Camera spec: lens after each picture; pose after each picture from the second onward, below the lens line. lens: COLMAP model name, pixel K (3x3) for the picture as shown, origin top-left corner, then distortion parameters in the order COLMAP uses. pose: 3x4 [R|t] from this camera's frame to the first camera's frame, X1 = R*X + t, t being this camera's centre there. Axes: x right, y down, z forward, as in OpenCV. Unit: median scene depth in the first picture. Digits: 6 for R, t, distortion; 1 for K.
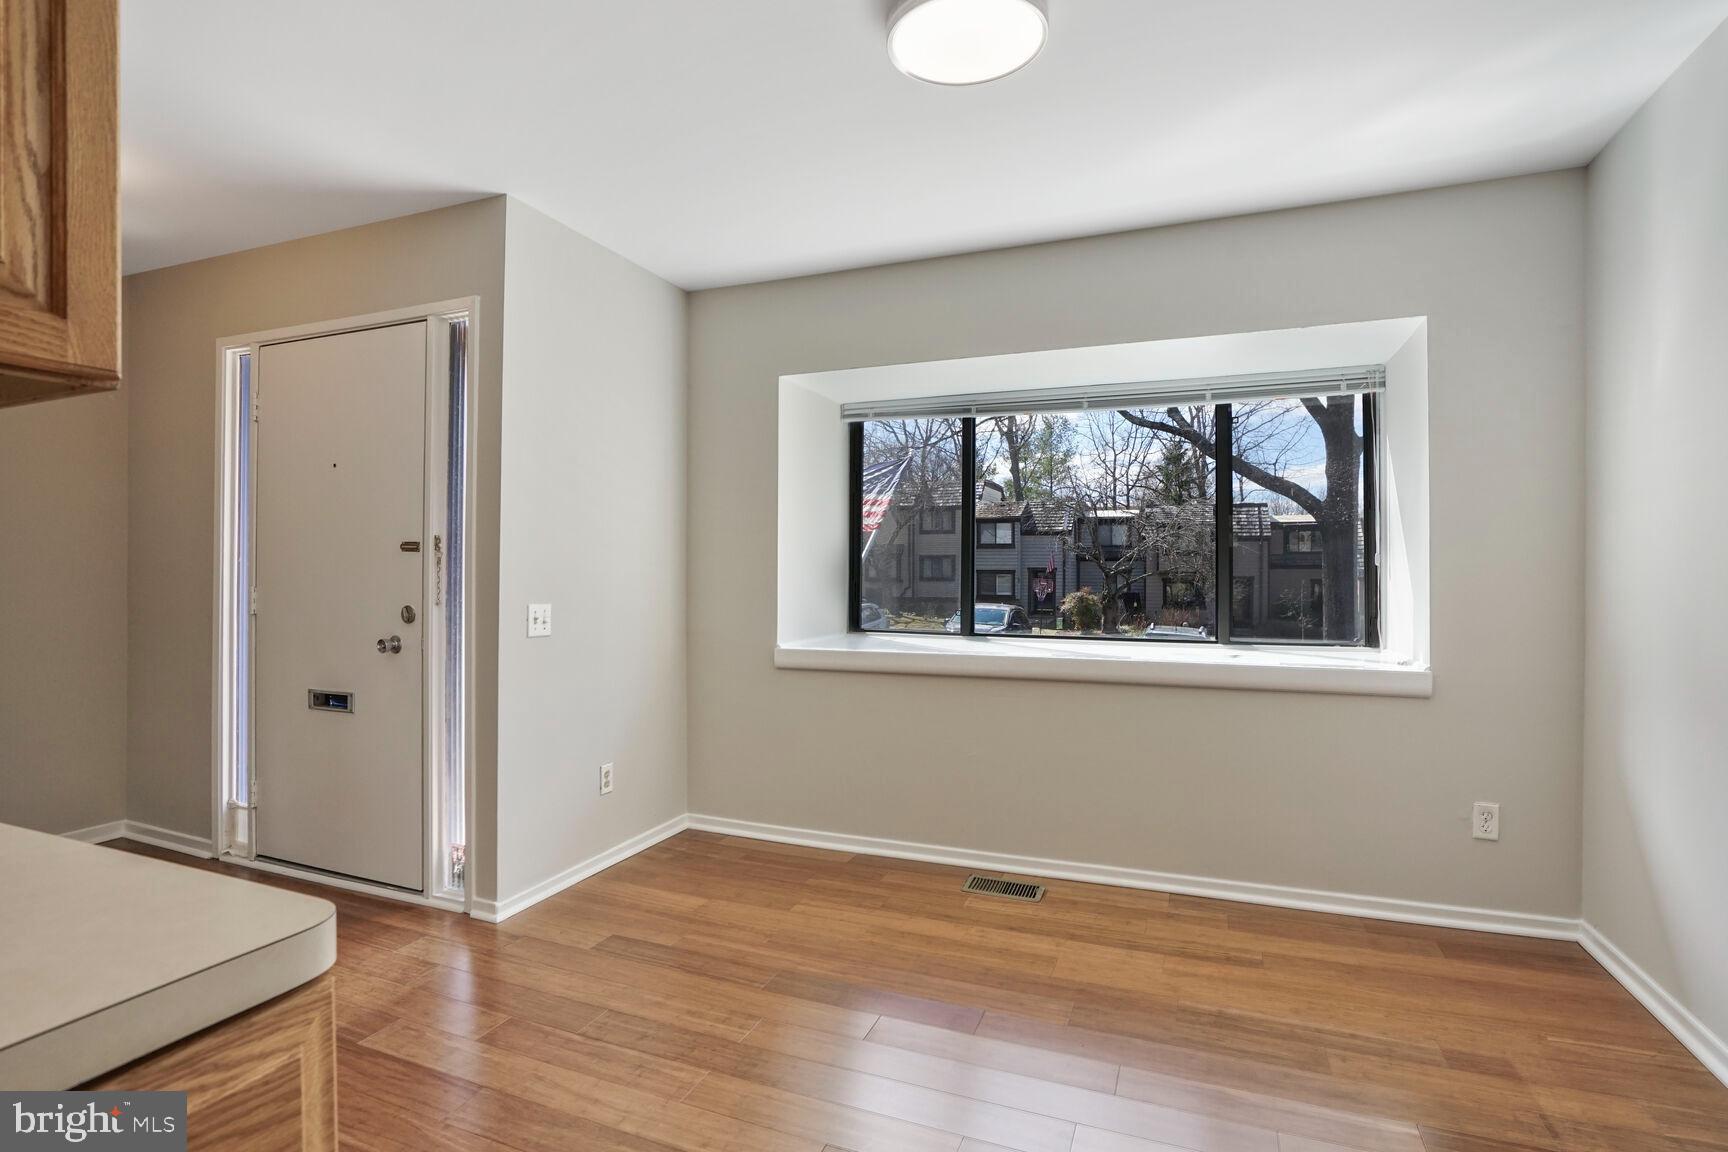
lens RADIAL K [[827.7, 0, 864.6], [0, 827.7, 577.2], [0, 0, 1]] dist [-0.019650, 0.001341]
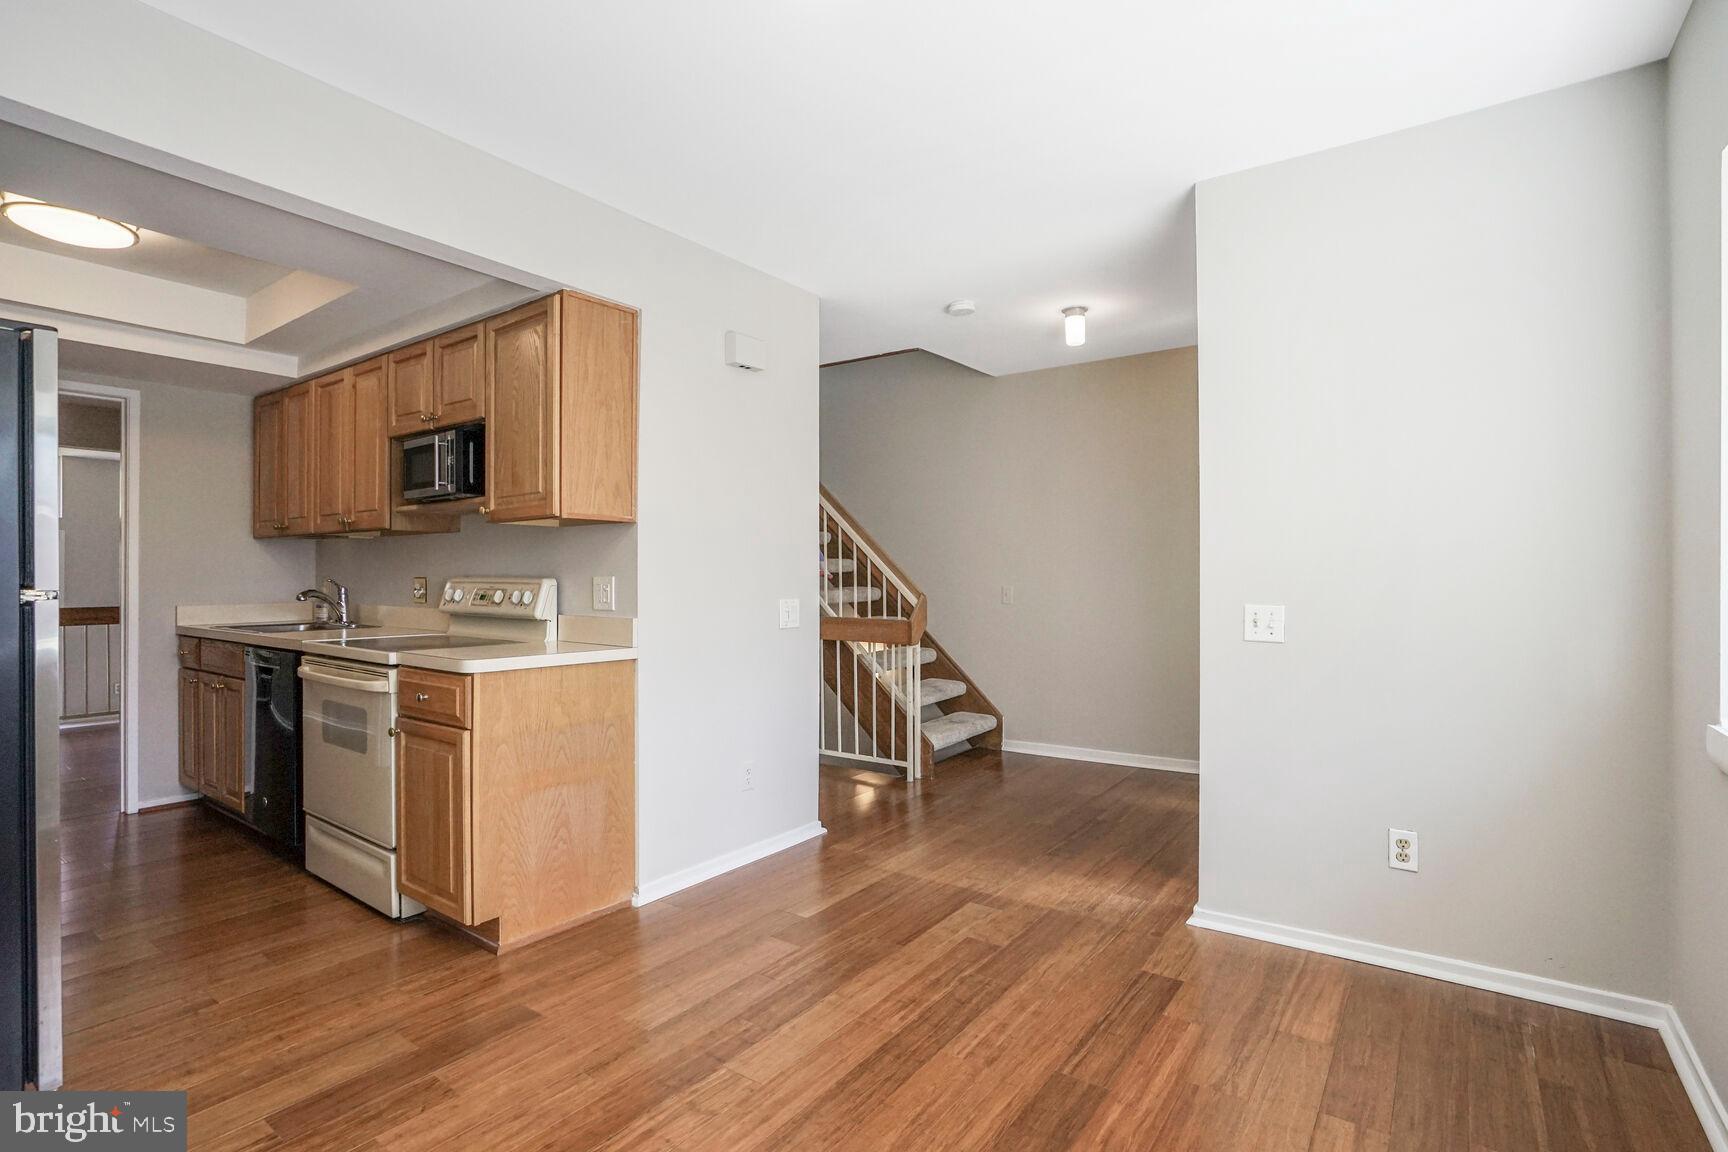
lens RADIAL K [[827.7, 0, 860.9], [0, 827.7, 577.4], [0, 0, 1]] dist [-0.019650, 0.001341]
pose [[-0.224045, -0.004786, -0.974567, 0.598302], [-0.002841, 0.999987, -0.004258, 0.008537], [0.974575, 0.001814, -0.224056, 0.823881]]
